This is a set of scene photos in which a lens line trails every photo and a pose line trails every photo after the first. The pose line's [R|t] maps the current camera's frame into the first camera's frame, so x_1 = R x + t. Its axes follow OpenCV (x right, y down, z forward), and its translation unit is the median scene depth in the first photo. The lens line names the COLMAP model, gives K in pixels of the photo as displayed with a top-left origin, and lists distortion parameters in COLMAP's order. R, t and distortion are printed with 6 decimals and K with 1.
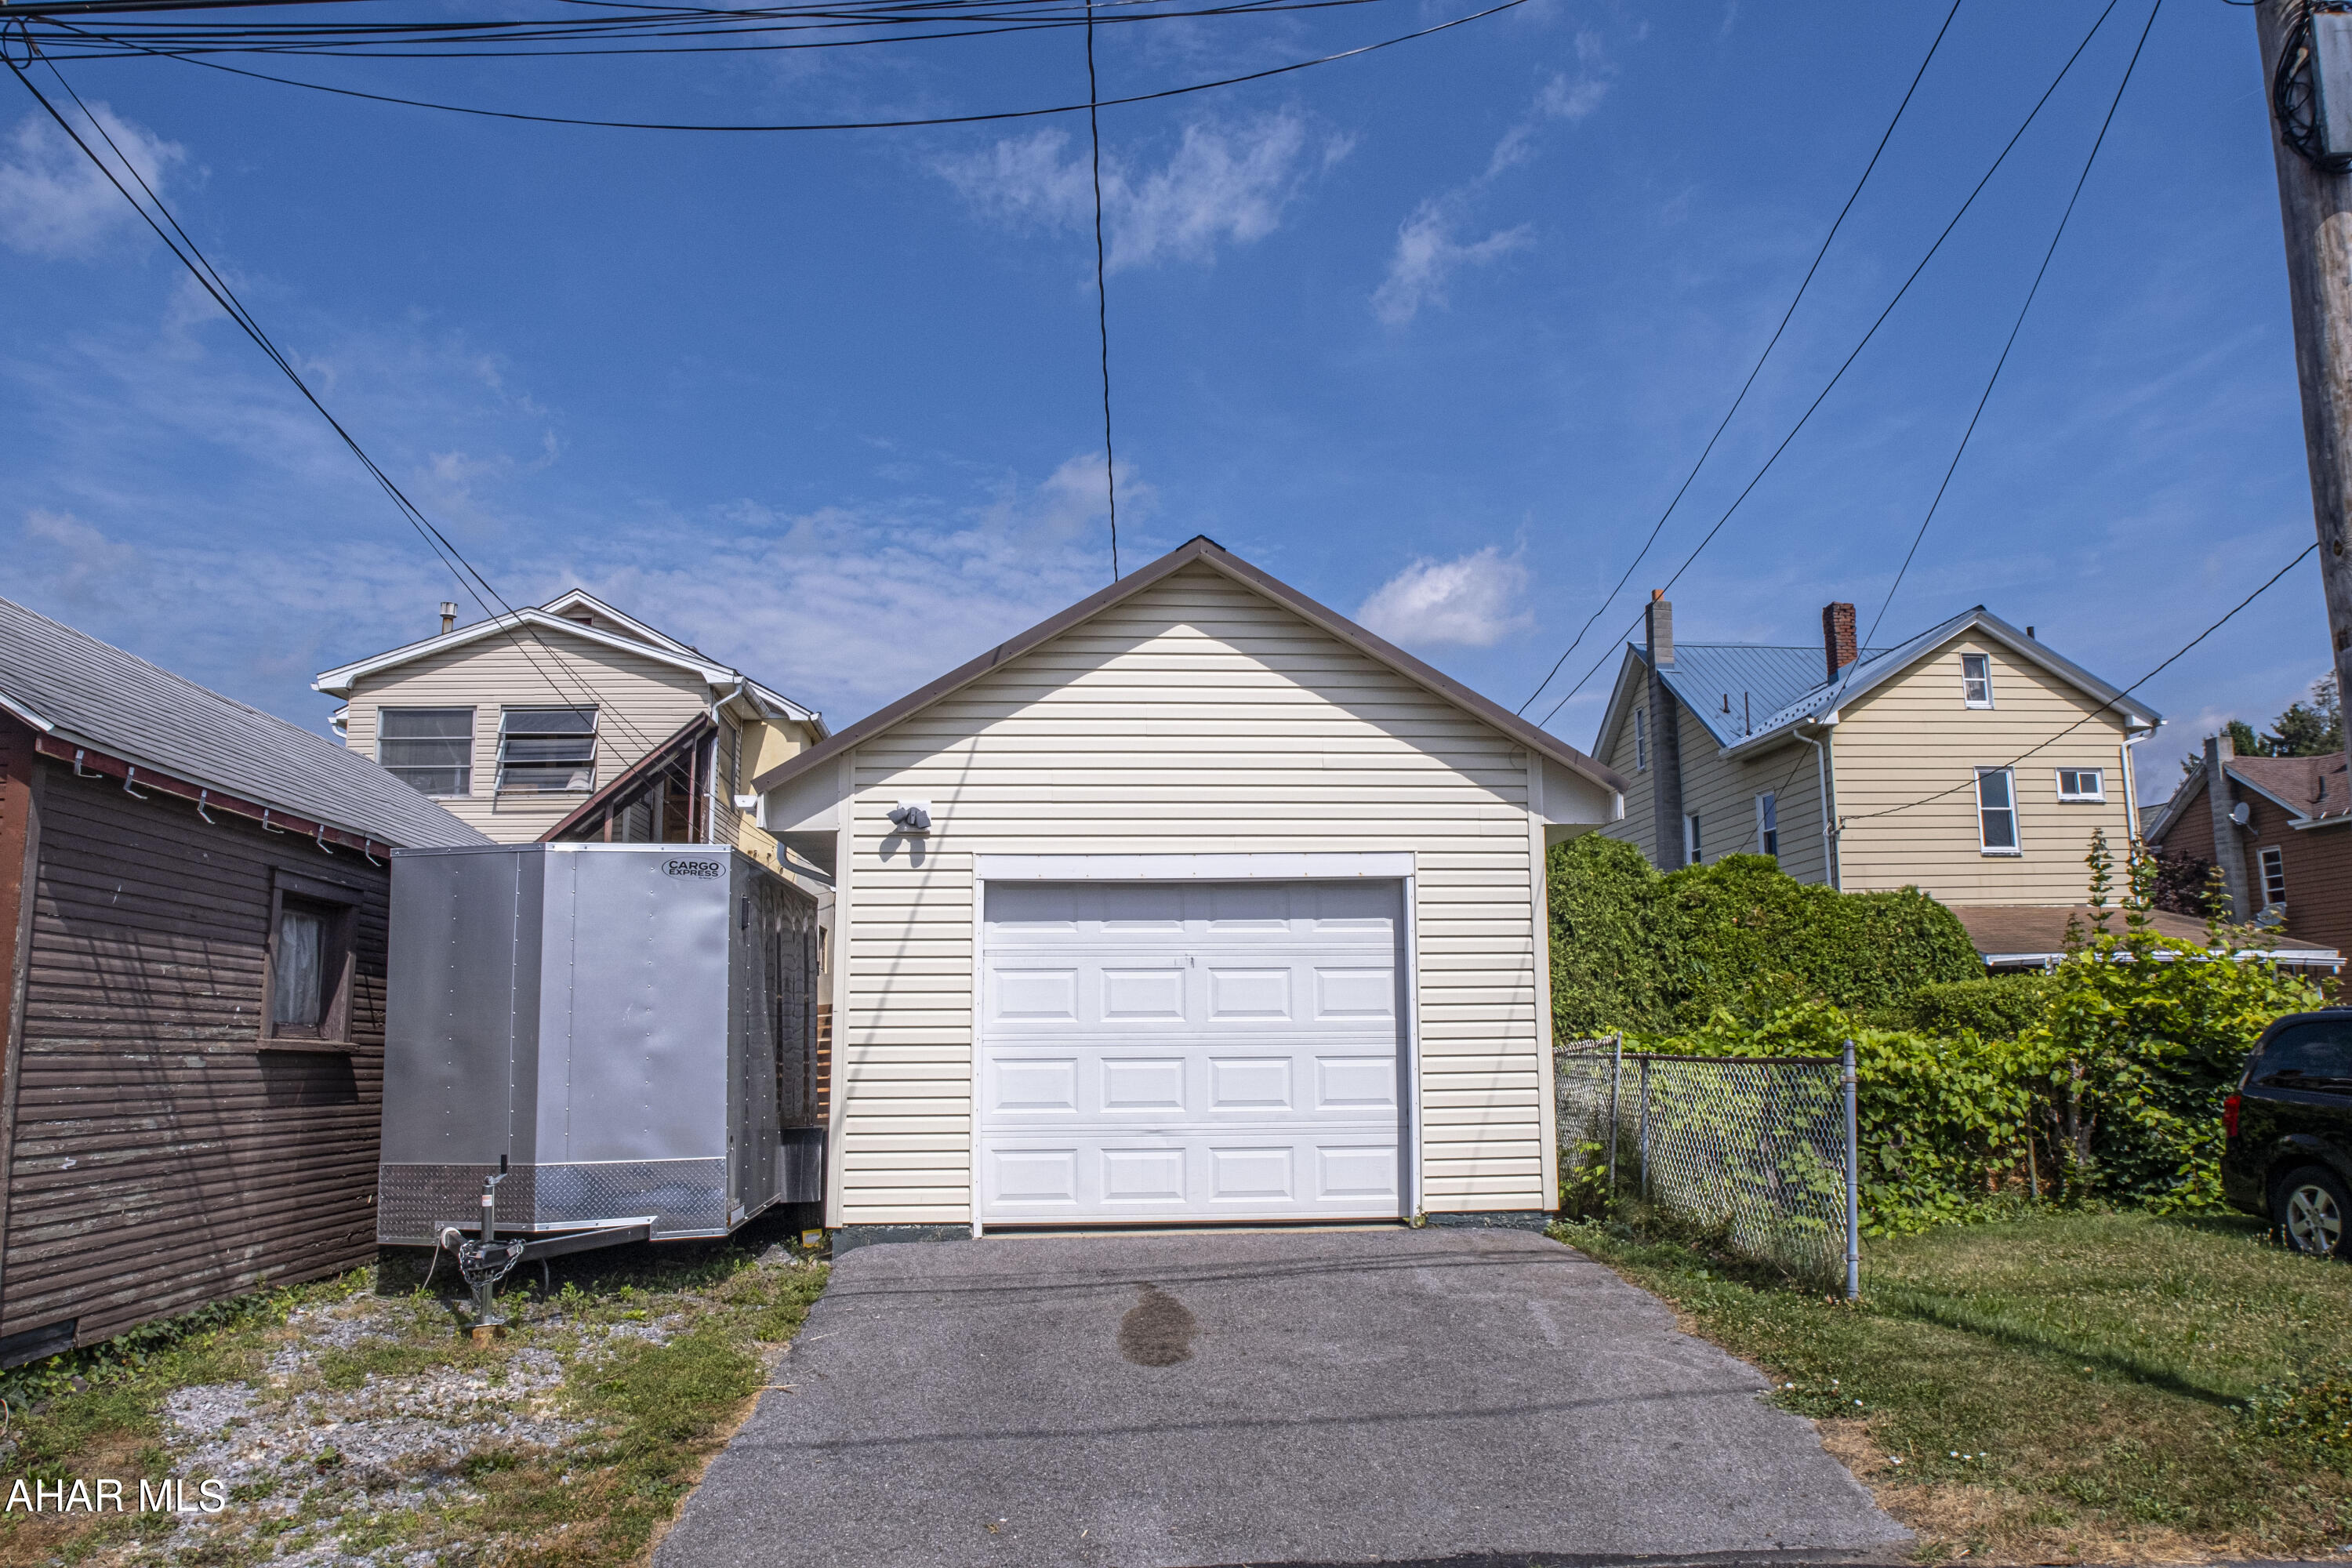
lens RADIAL K [[1642.0, 0, 1176.0], [0, 1642.0, 784.0], [0, 0, 1]] dist [-0.077295, 0.051741]
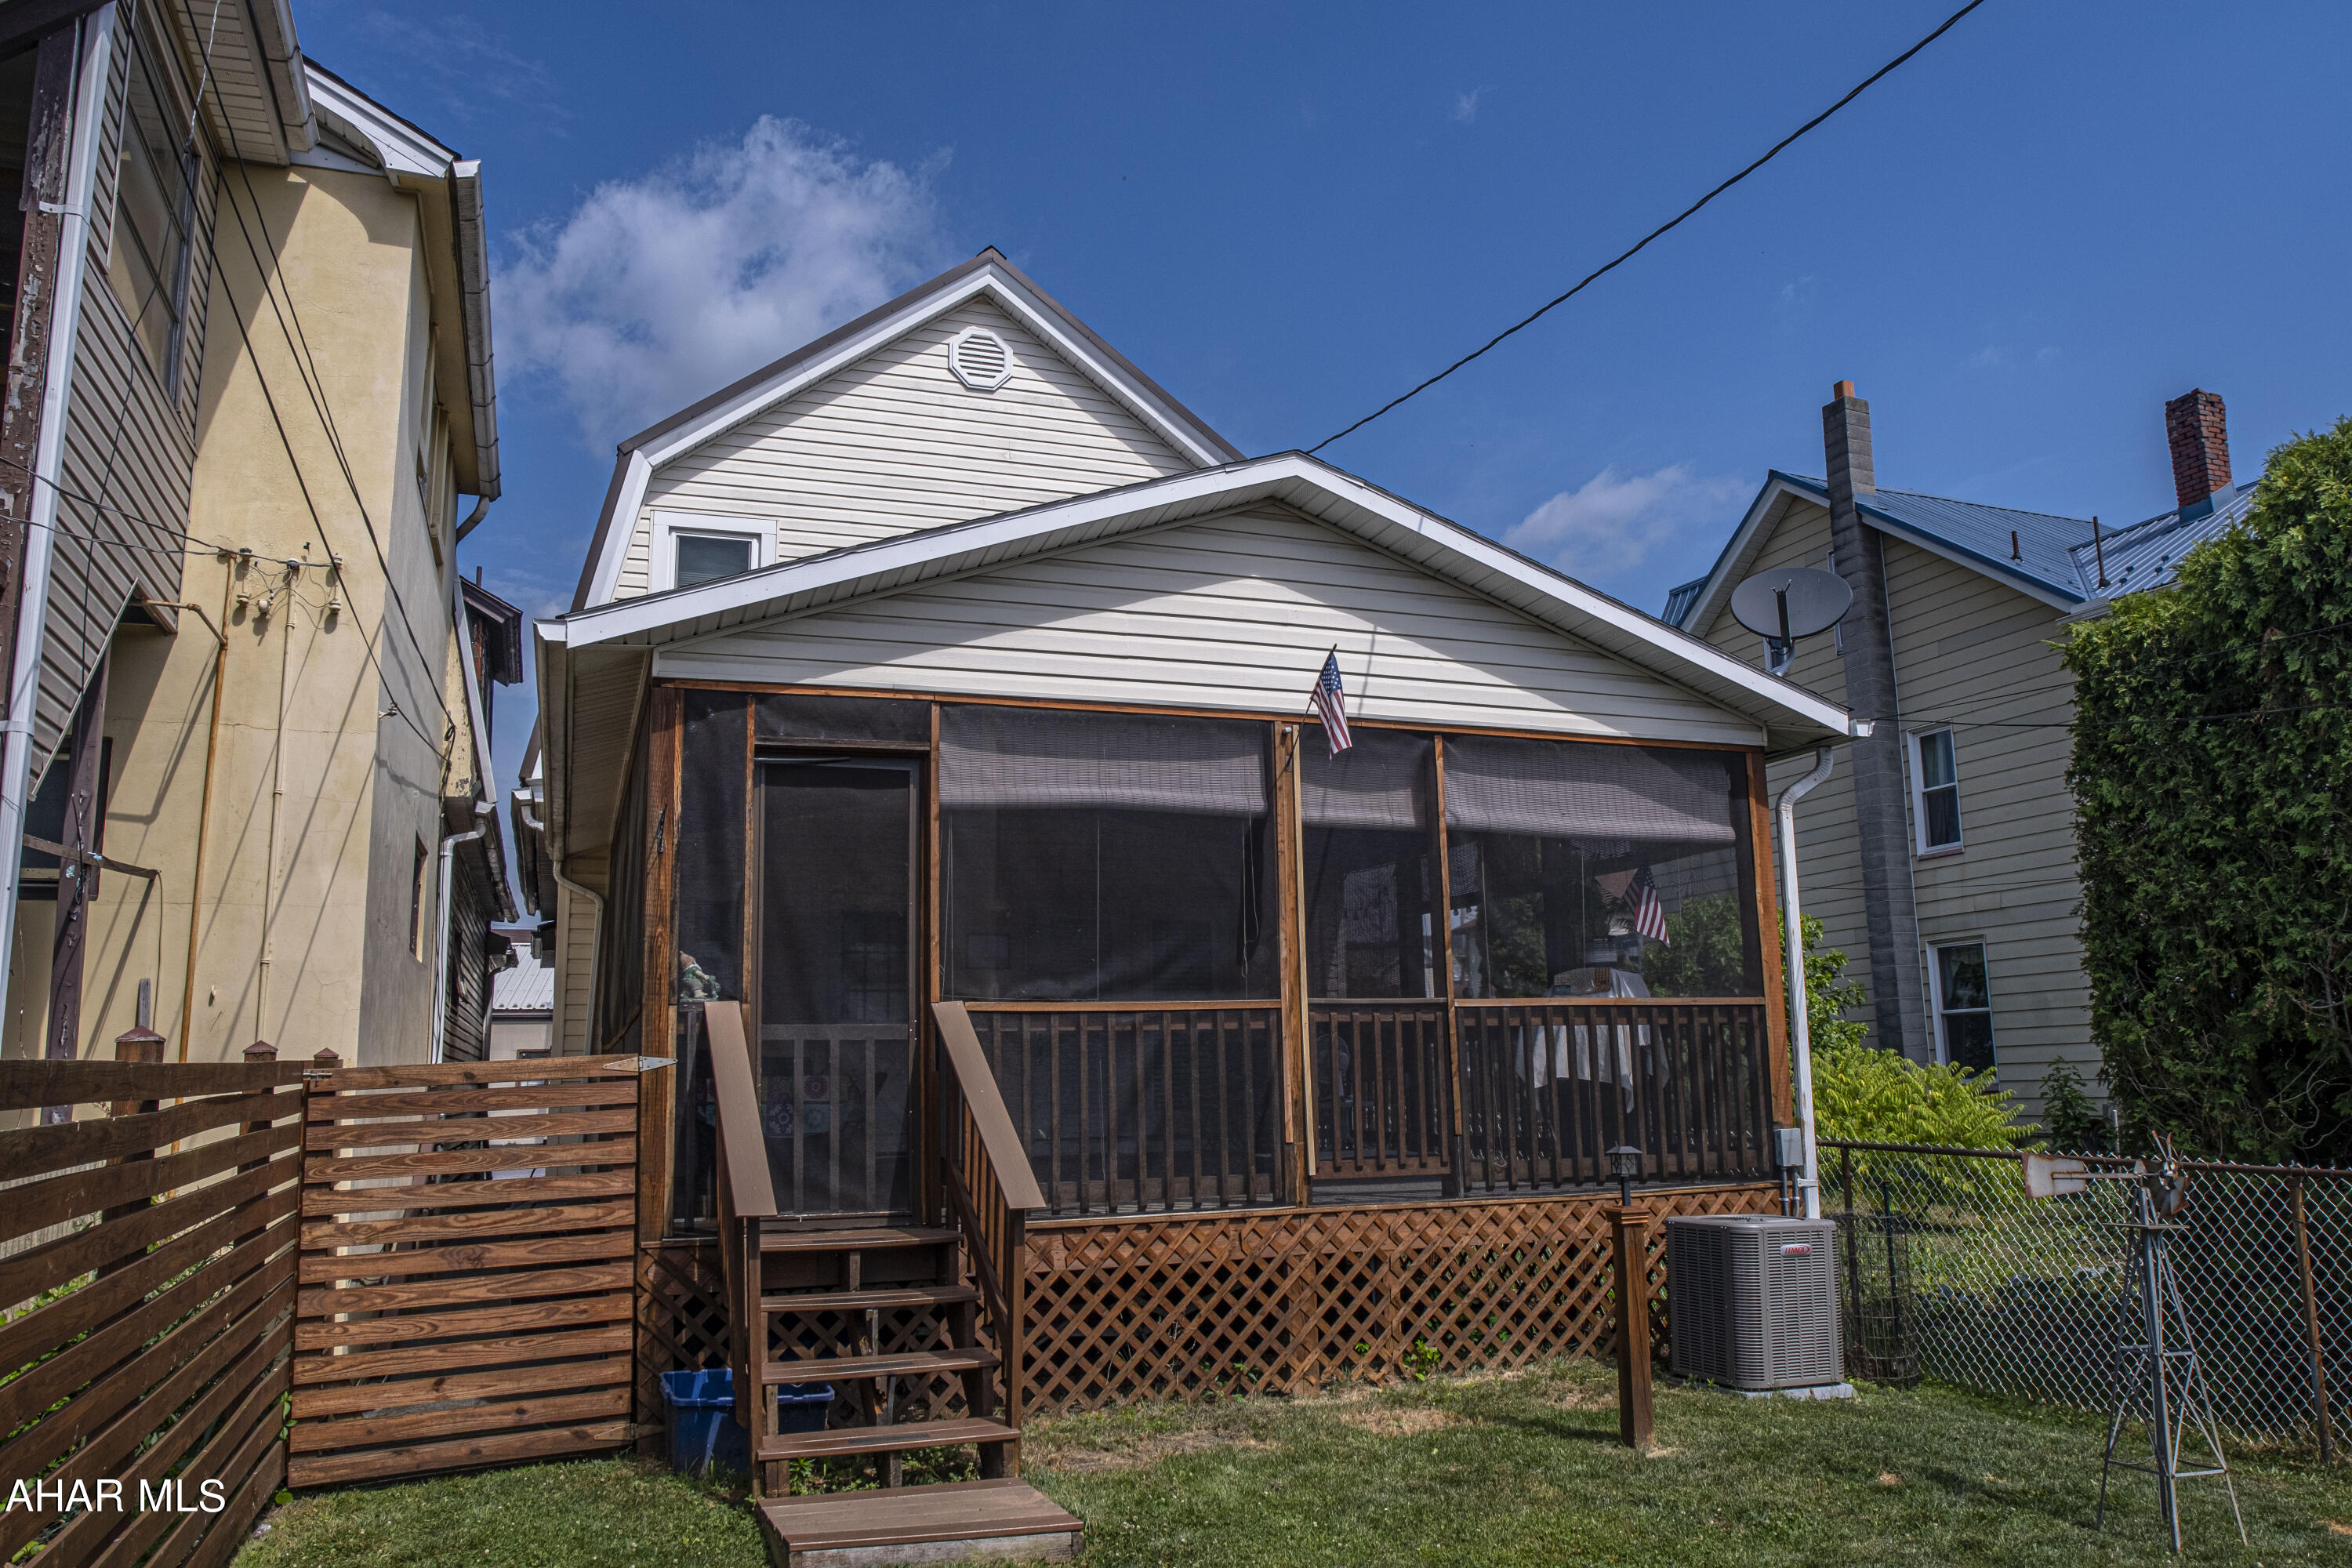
lens RADIAL K [[1642.0, 0, 1176.0], [0, 1642.0, 784.0], [0, 0, 1]] dist [-0.077295, 0.051741]
pose [[0.956982, 0.038497, 0.287581, -0.488310], [-0.032404, 0.999139, -0.025920, 0.237412], [-0.288331, 0.015487, 0.957406, 1.845428]]
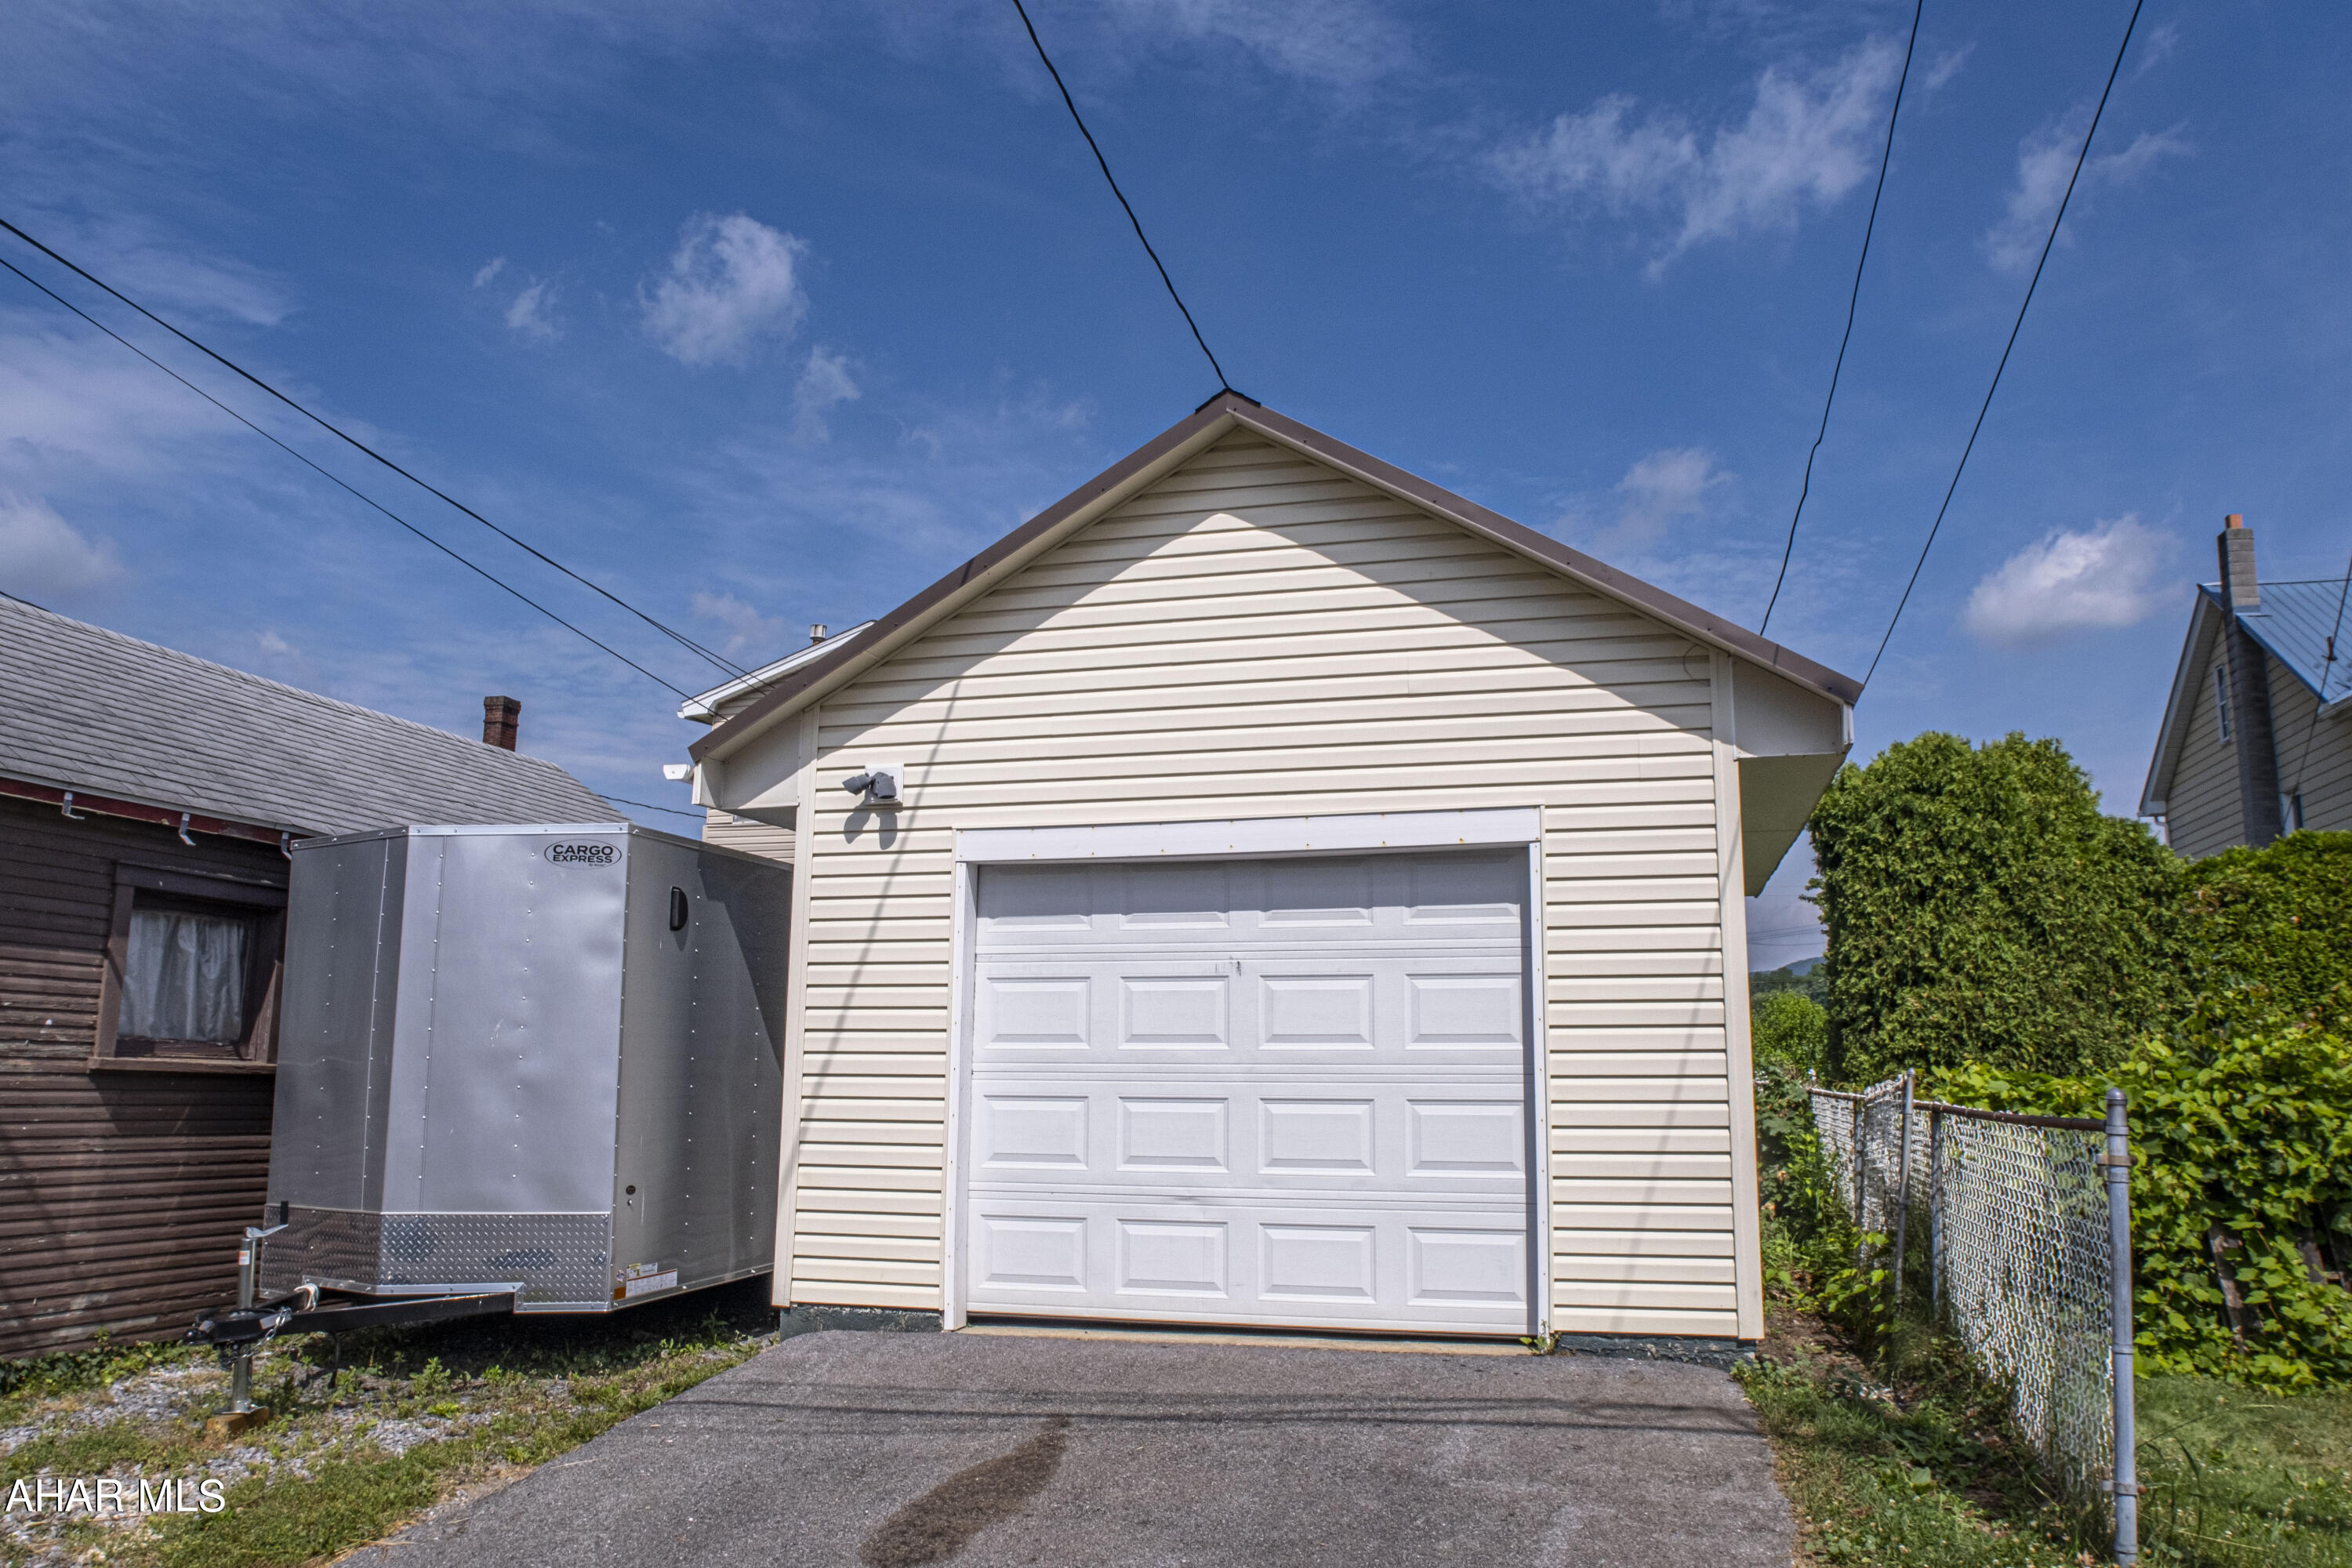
lens RADIAL K [[1681.6, 0, 1176.0], [0, 1681.6, 784.0], [0, 0, 1]] dist [-0.081194, 0.057301]
pose [[0.945836, -0.042205, -0.321891, 0.231029], [0.037300, 0.999075, -0.021394, 0.041900], [0.322496, 0.008228, 0.946535, 0.282589]]
